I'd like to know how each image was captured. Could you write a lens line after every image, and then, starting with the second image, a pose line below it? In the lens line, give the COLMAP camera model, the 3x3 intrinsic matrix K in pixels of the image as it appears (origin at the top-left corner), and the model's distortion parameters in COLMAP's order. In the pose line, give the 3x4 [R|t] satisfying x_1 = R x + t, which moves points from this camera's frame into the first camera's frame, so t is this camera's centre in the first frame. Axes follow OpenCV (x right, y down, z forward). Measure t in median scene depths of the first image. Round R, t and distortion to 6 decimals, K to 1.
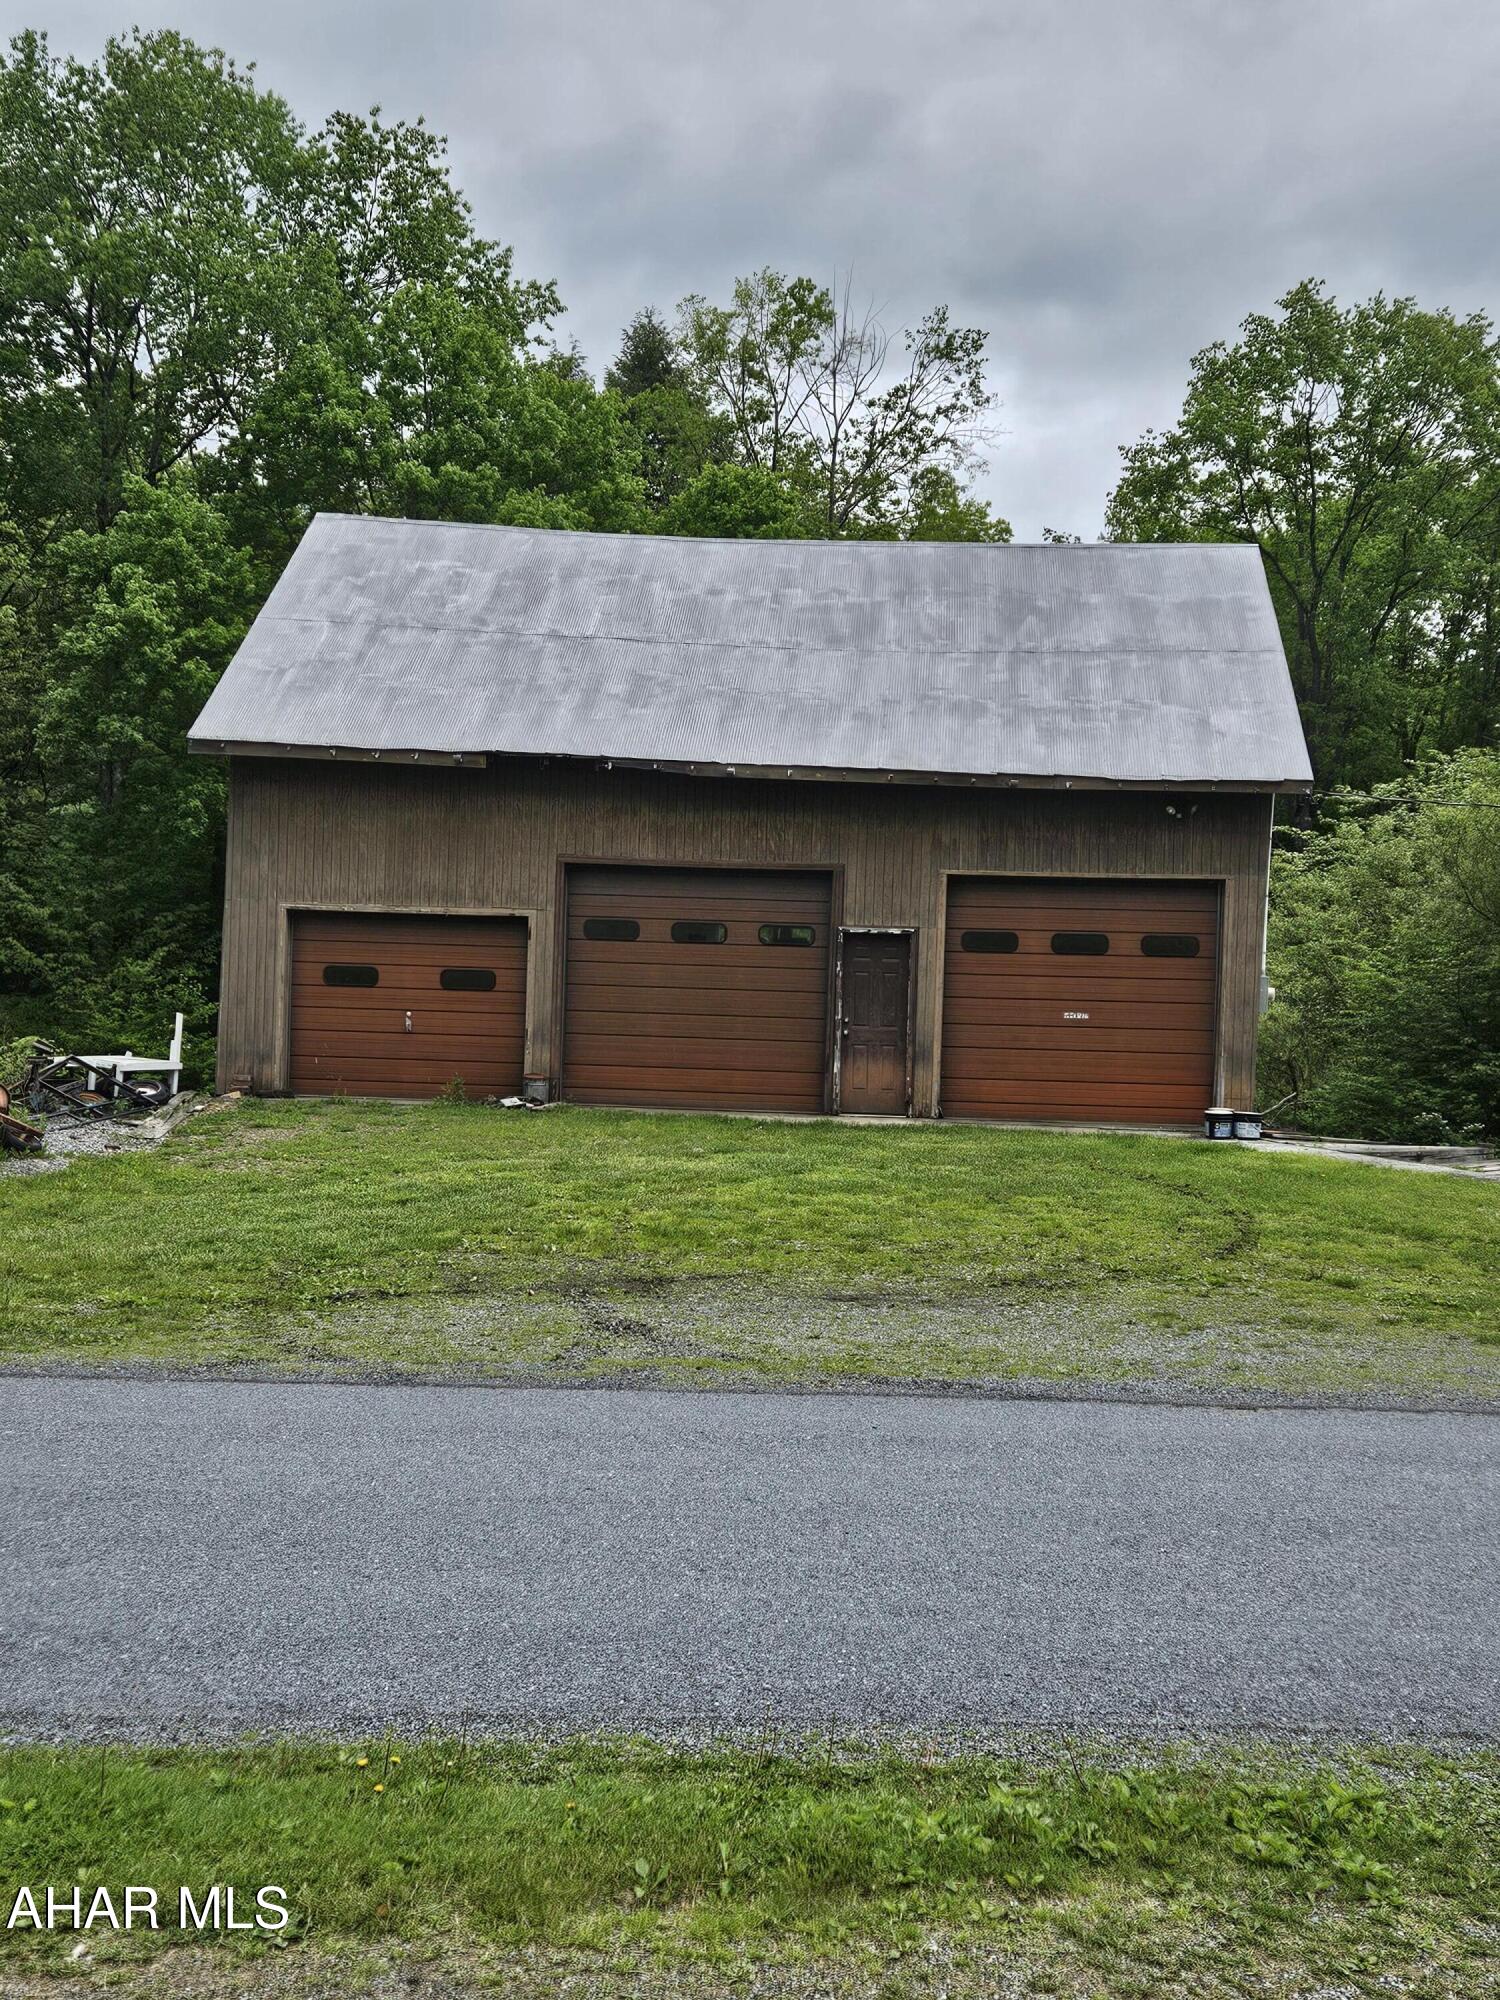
lens RADIAL K [[1322.1, 0, 750.0], [0, 1322.1, 1000.0], [0, 0, 1]] dist [0.060066, 0.000725]
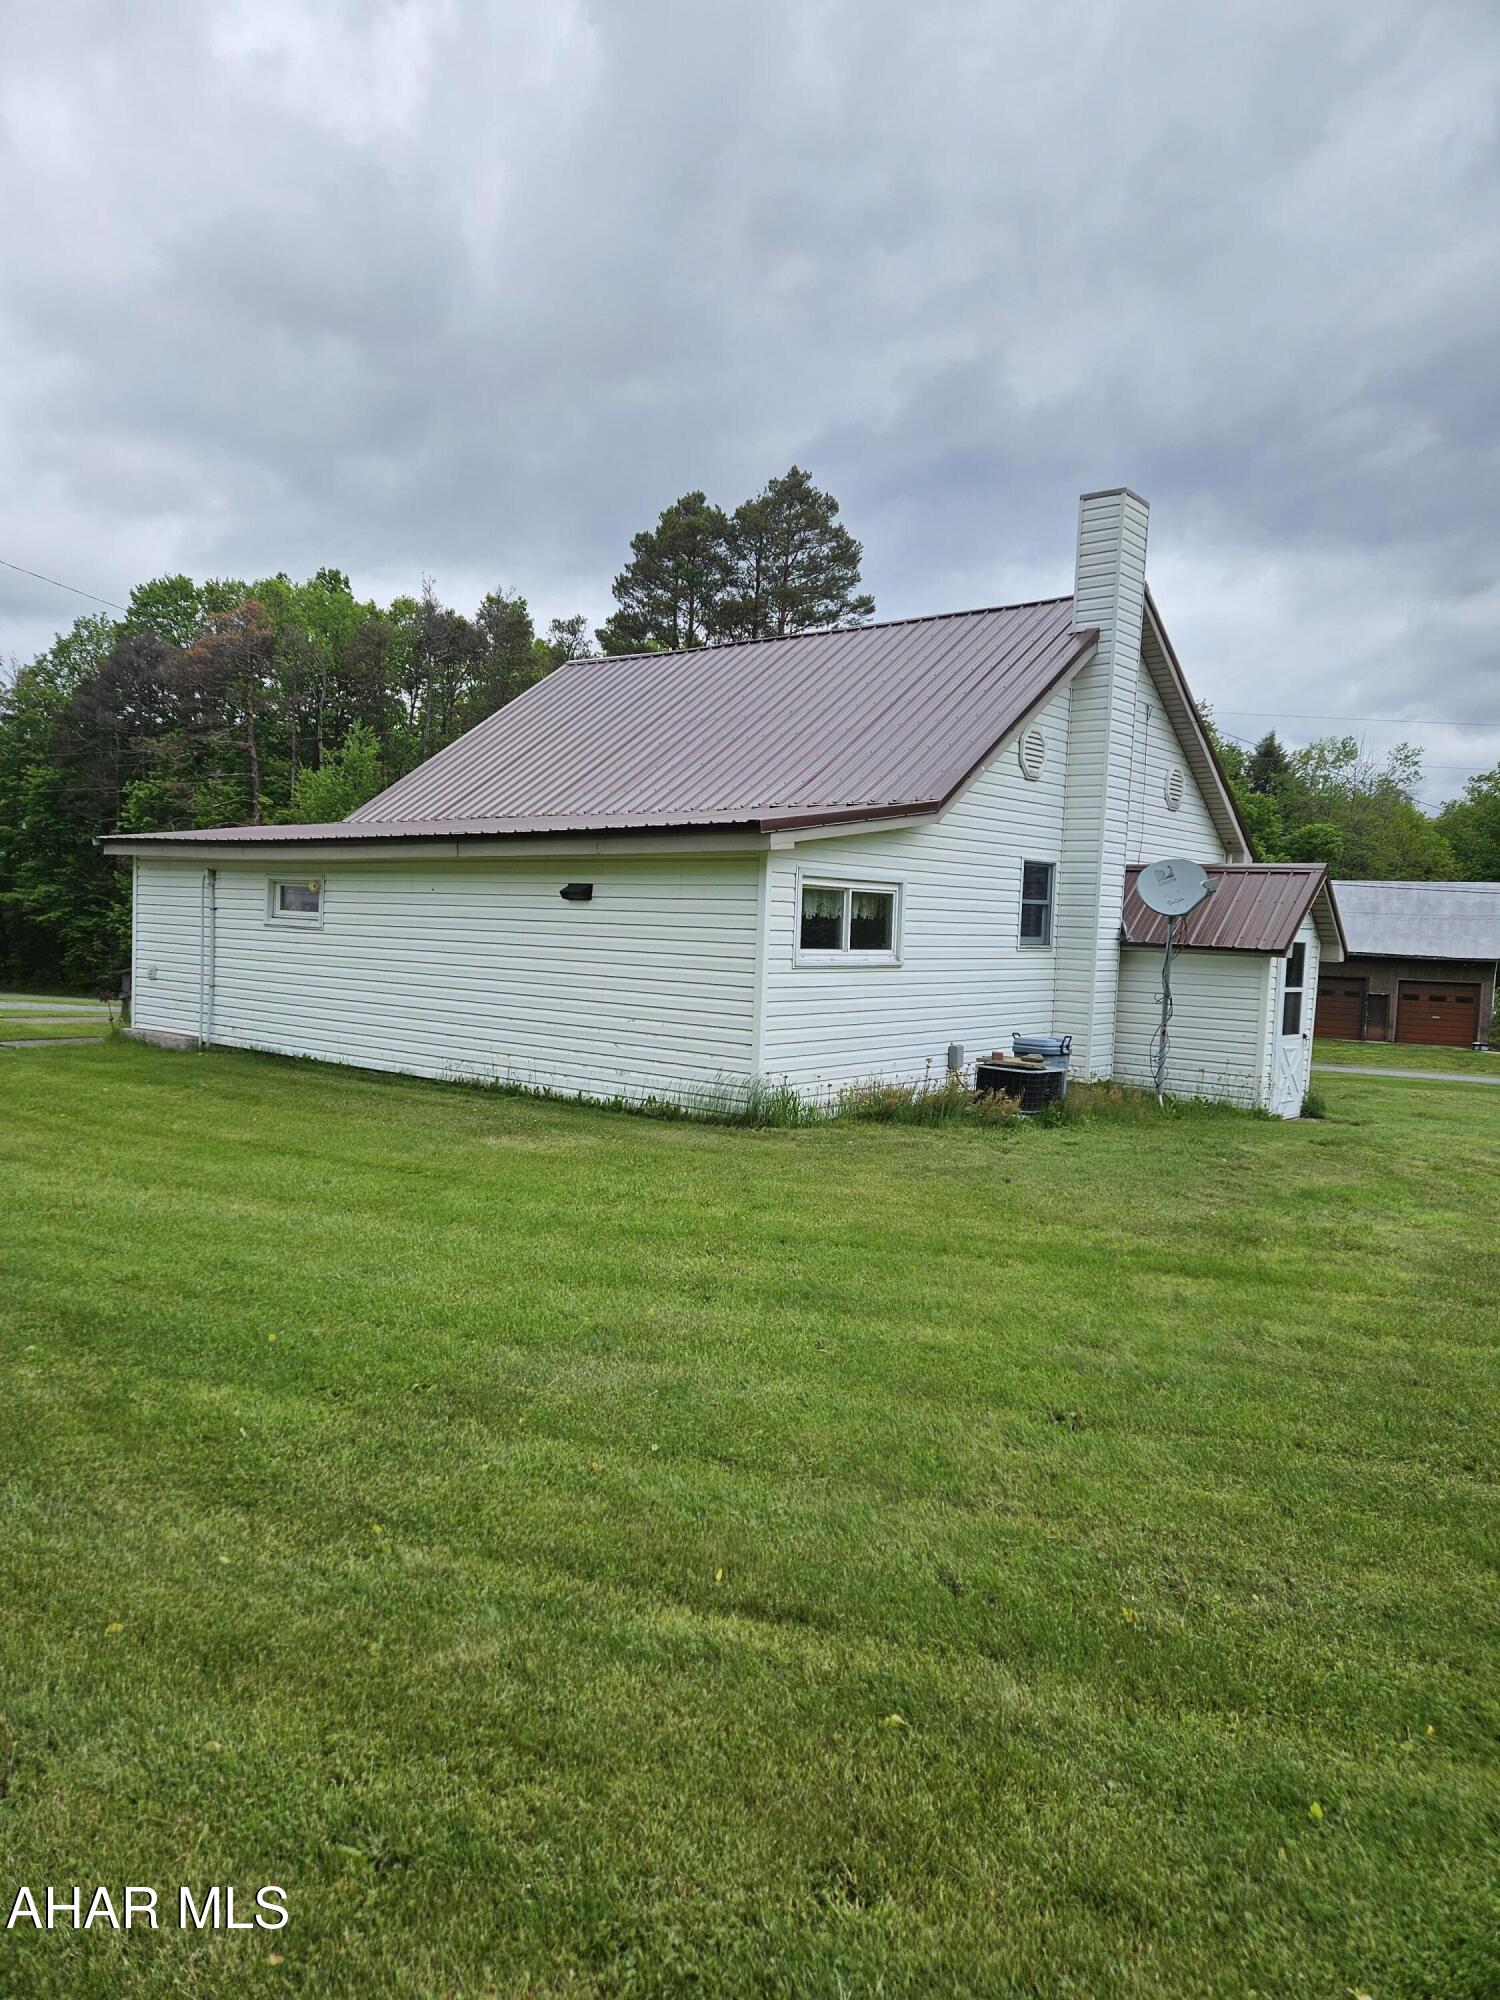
lens RADIAL K [[1322.1, 0, 750.0], [0, 1322.1, 1000.0], [0, 0, 1]] dist [0.060066, 0.000725]
pose [[0.955534, 0.026087, -0.293724, -0.501148], [-0.026426, 0.999647, 0.002813, 0.002992], [0.293693, 0.005074, 0.955886, -3.239954]]
